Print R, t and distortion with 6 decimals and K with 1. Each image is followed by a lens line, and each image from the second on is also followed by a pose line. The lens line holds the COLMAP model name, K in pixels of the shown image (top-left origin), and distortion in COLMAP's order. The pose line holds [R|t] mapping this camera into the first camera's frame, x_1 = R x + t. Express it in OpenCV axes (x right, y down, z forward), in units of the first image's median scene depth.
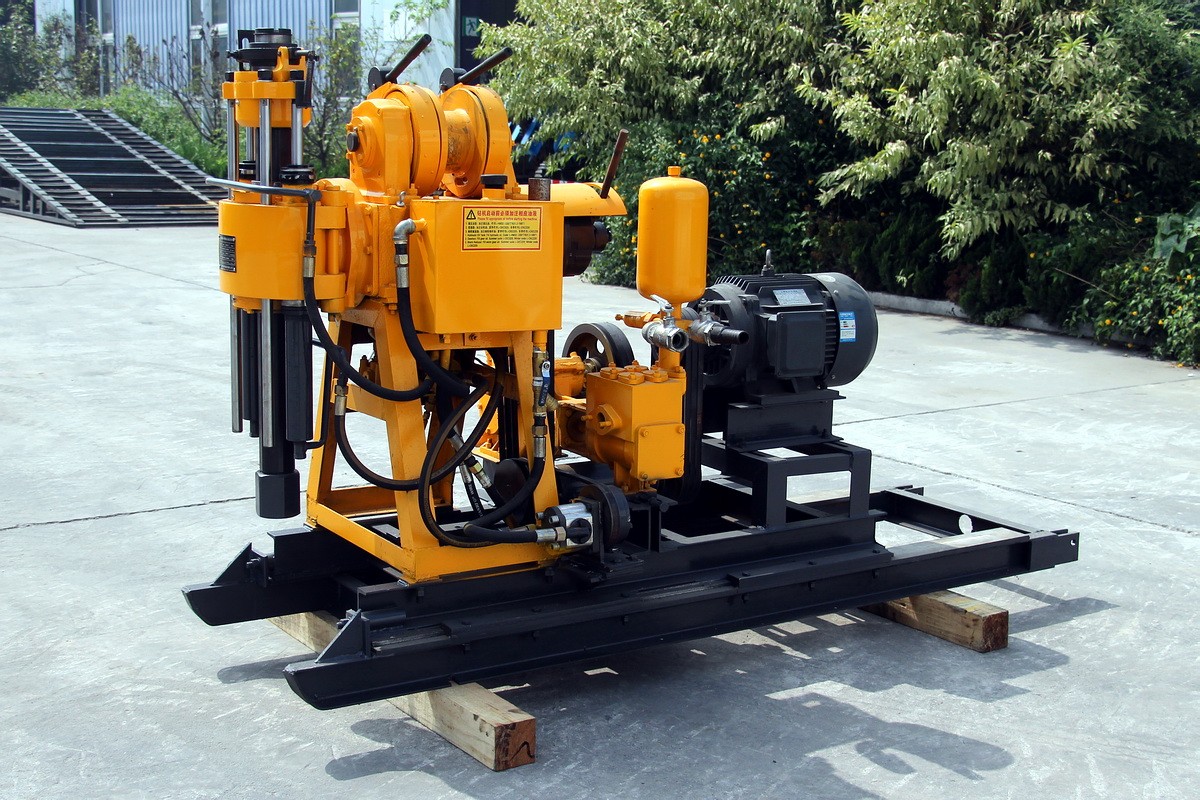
lens RADIAL K [[1605.3, 0, 598.9], [0, 1605.3, 401.1], [0, 0, 1]] dist [-0.042709, 0.000000]
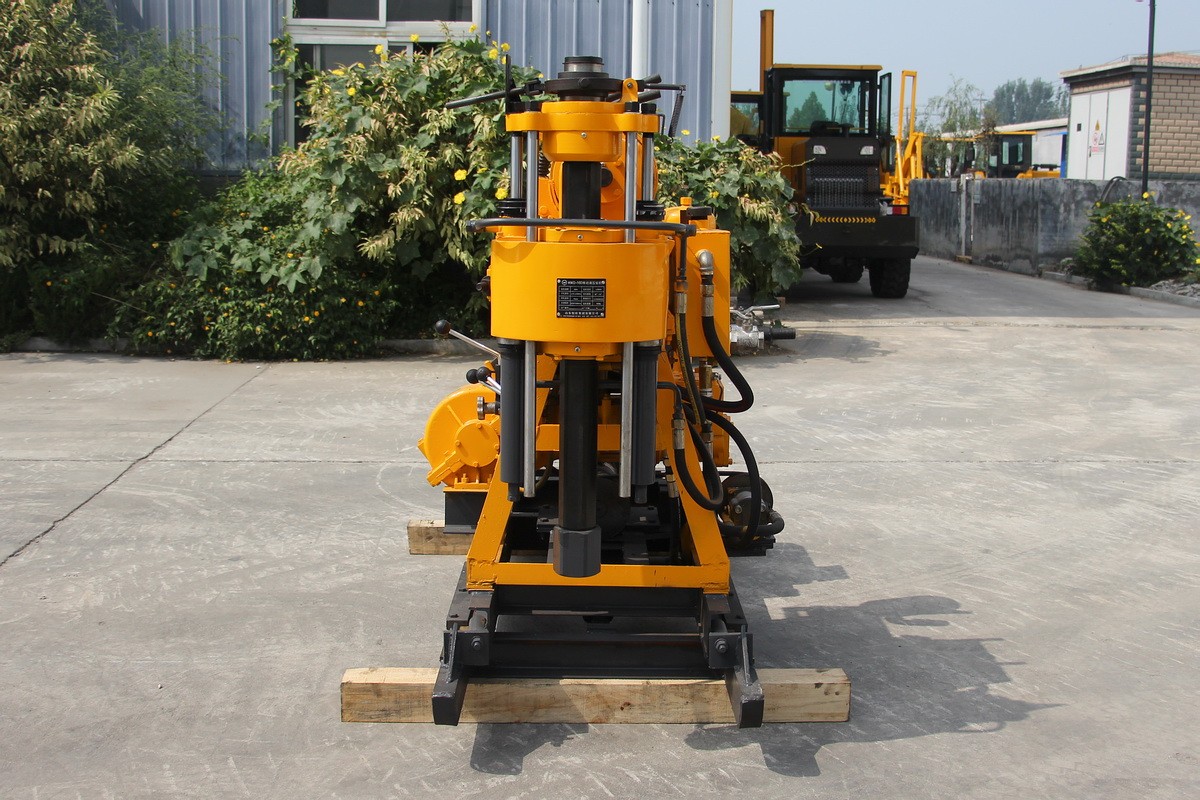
lens RADIAL K [[1334.3, 0, 601.2], [0, 1334.3, 397.0], [0, 0, 1]] dist [-0.104879, 0.000000]
pose [[0.533686, -0.144748, 0.833203, -0.750774], [0.141510, 0.986637, 0.080763, -0.084304], [-0.833759, 0.074805, 0.547037, 0.492693]]
